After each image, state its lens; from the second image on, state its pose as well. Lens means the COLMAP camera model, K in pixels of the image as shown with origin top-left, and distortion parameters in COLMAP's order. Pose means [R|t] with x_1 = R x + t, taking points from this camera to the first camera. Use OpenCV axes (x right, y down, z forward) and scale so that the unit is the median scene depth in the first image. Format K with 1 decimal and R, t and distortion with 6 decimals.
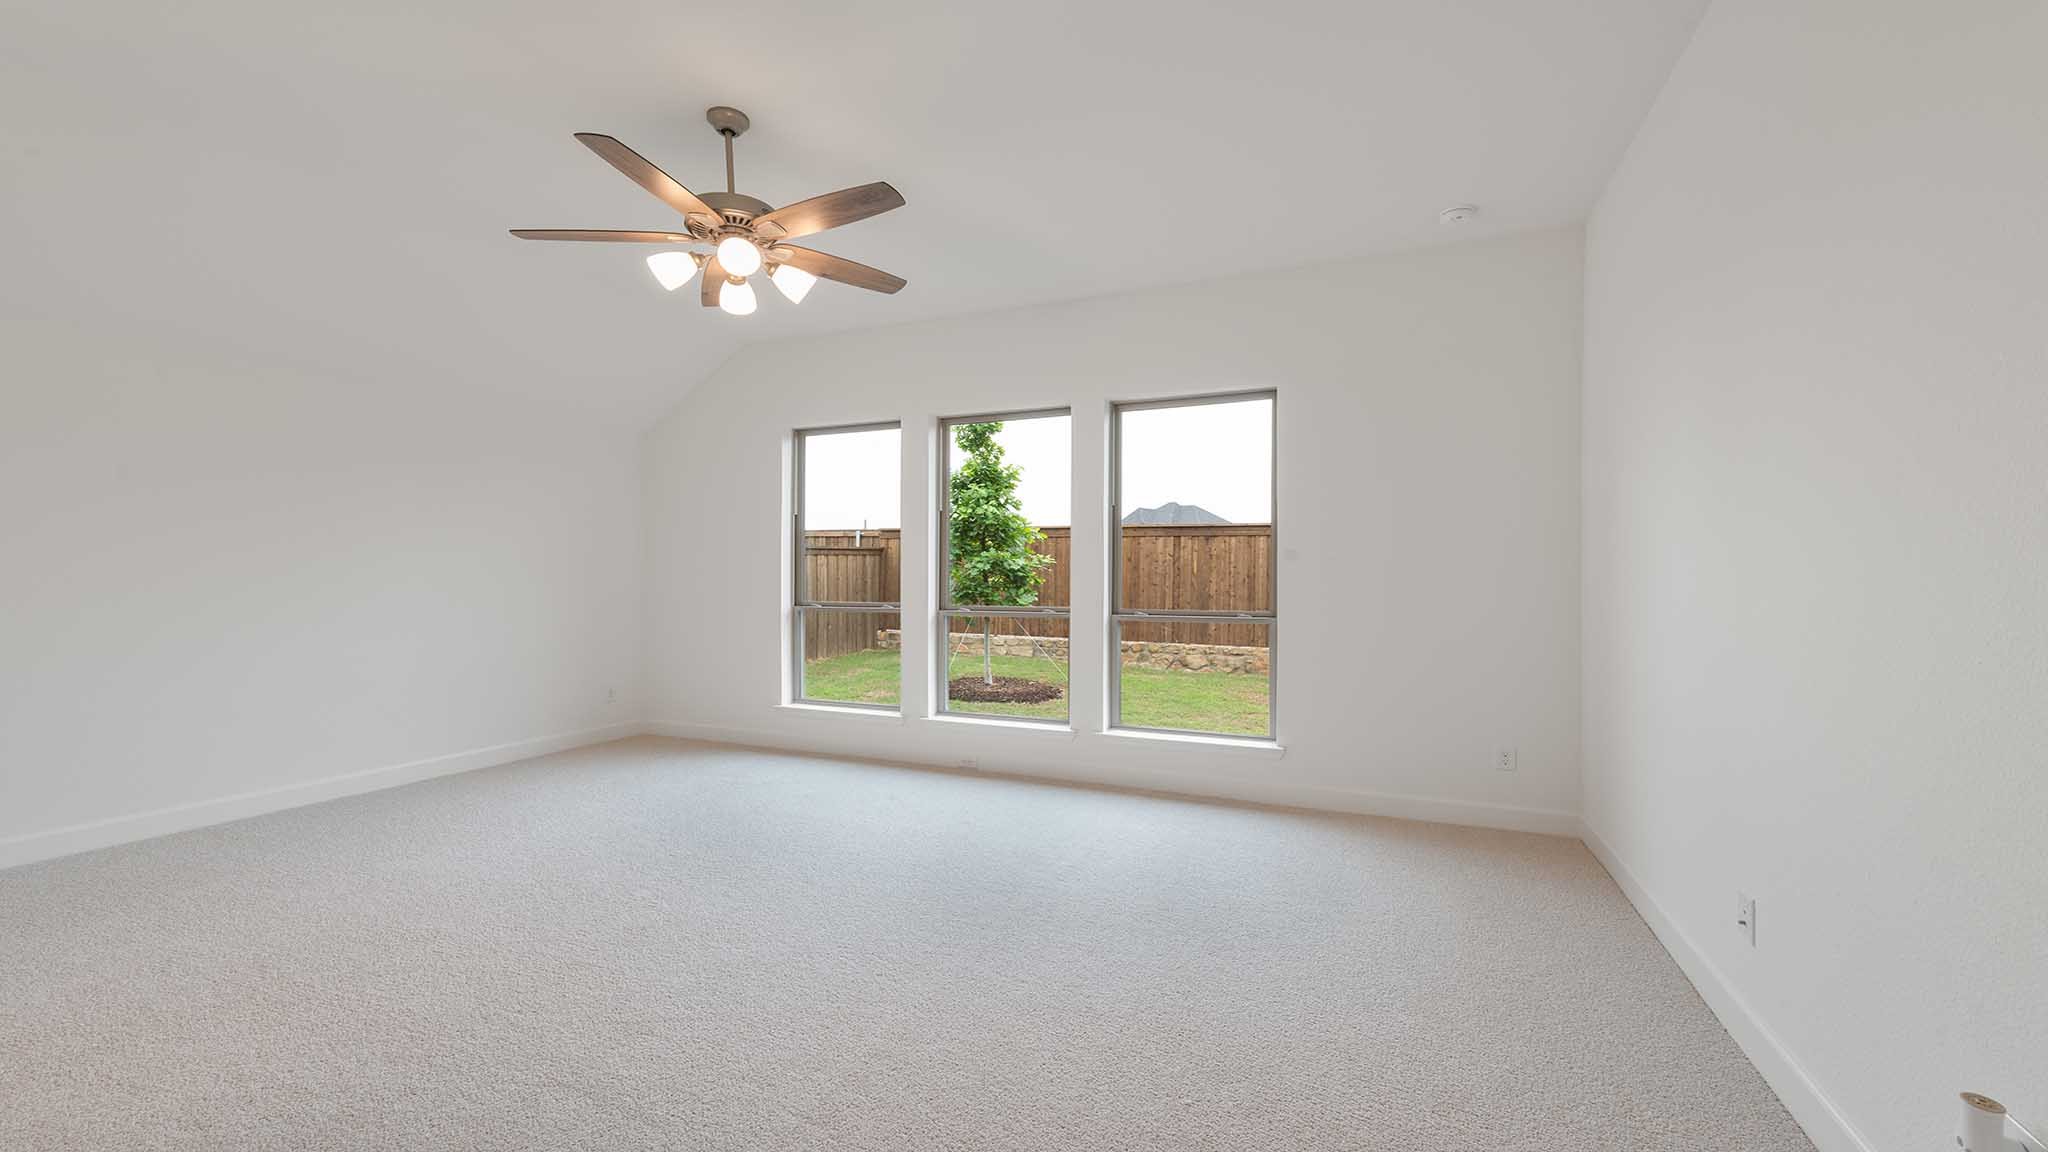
lens RADIAL K [[798.2, 0, 1011.2], [0, 798.2, 570.3], [0, 0, 1]] dist [0.010745, -0.000633]
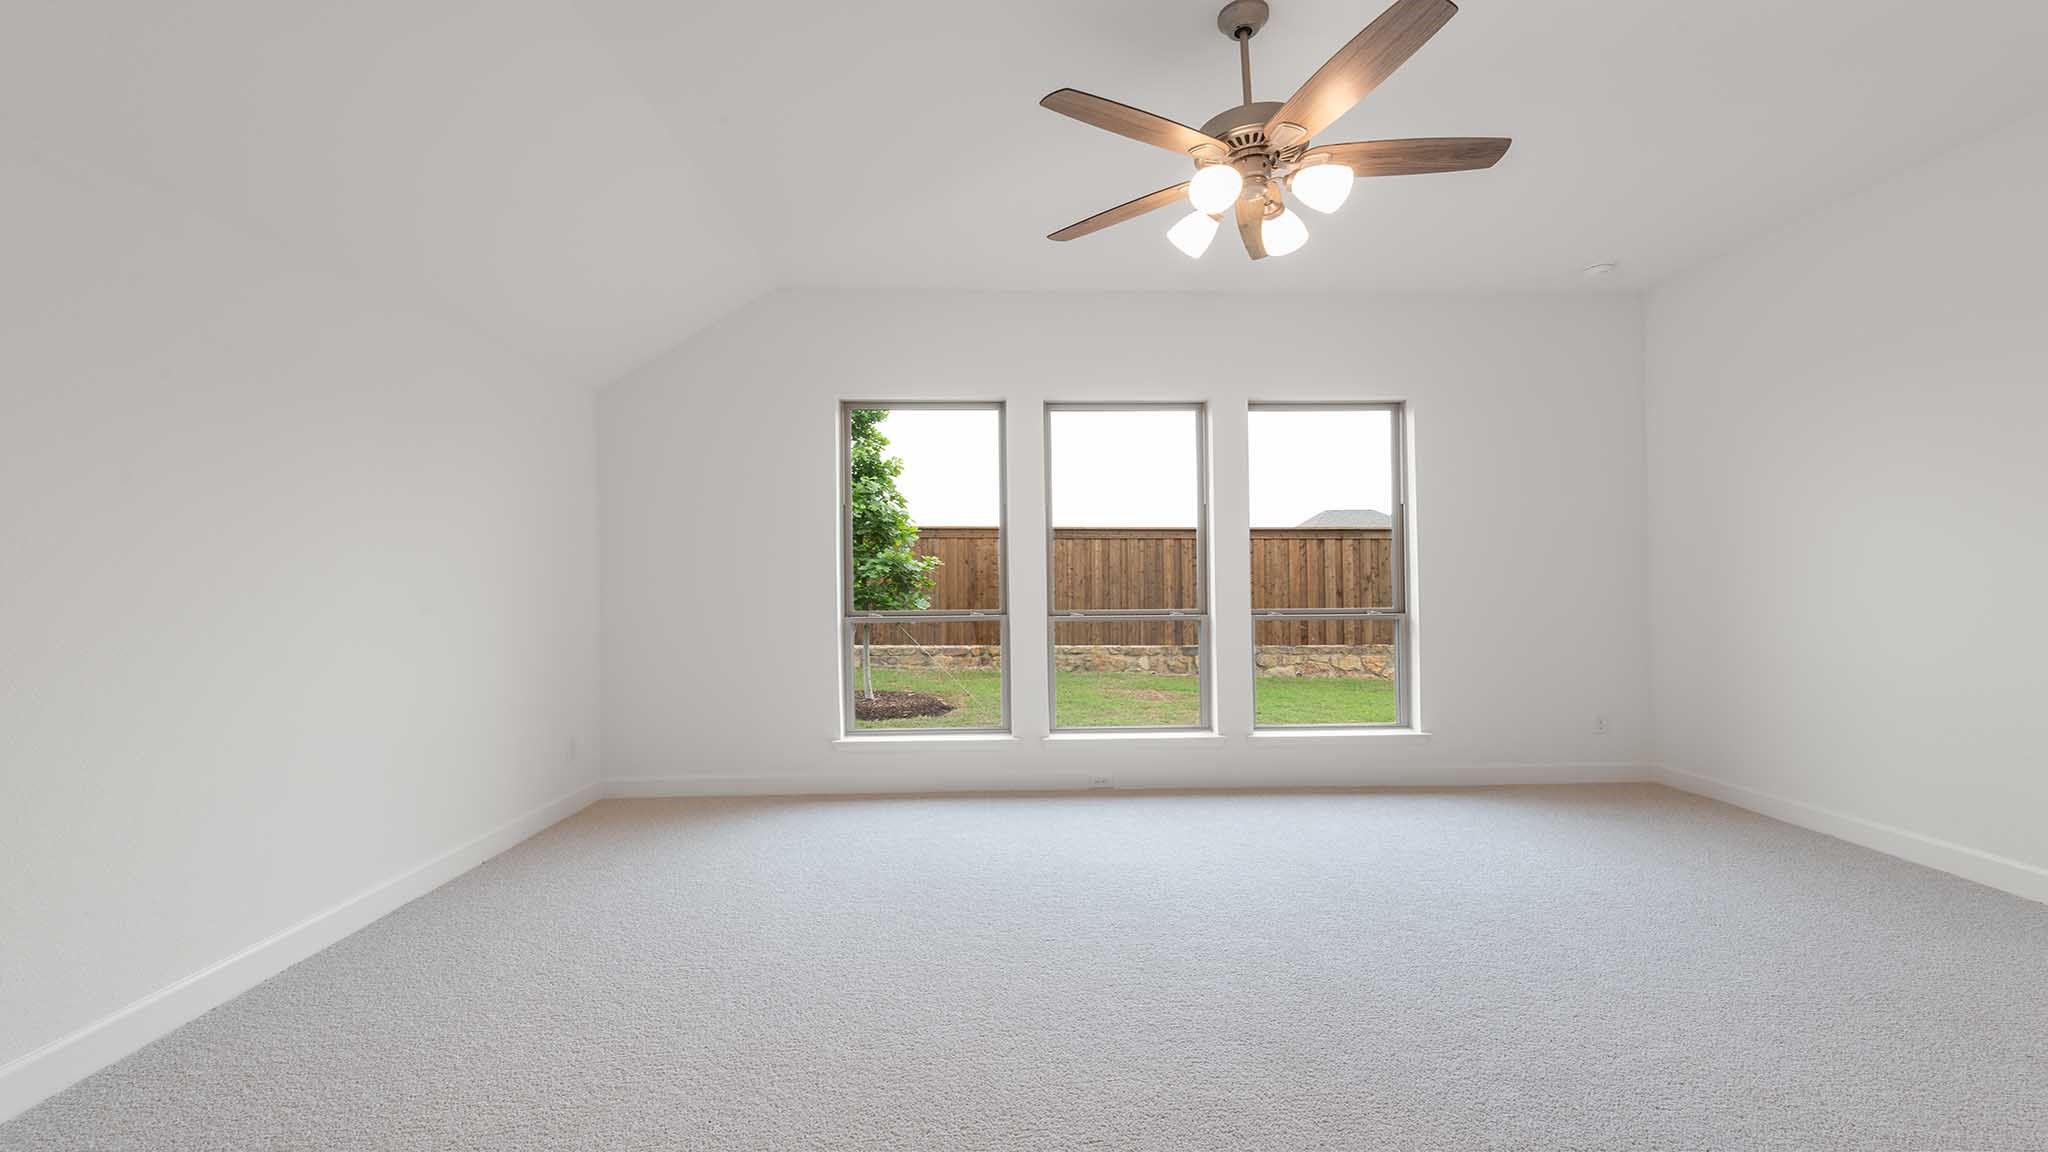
lens RADIAL K [[798.2, 0, 1023.7], [0, 798.2, 578.0], [0, 0, 1]] dist [0.010745, -0.000633]
pose [[0.898367, -0.006963, 0.439191, -0.279514], [0.004049, 0.999963, 0.007572, -0.000460], [-0.439228, -0.005024, 0.898362, 0.114410]]
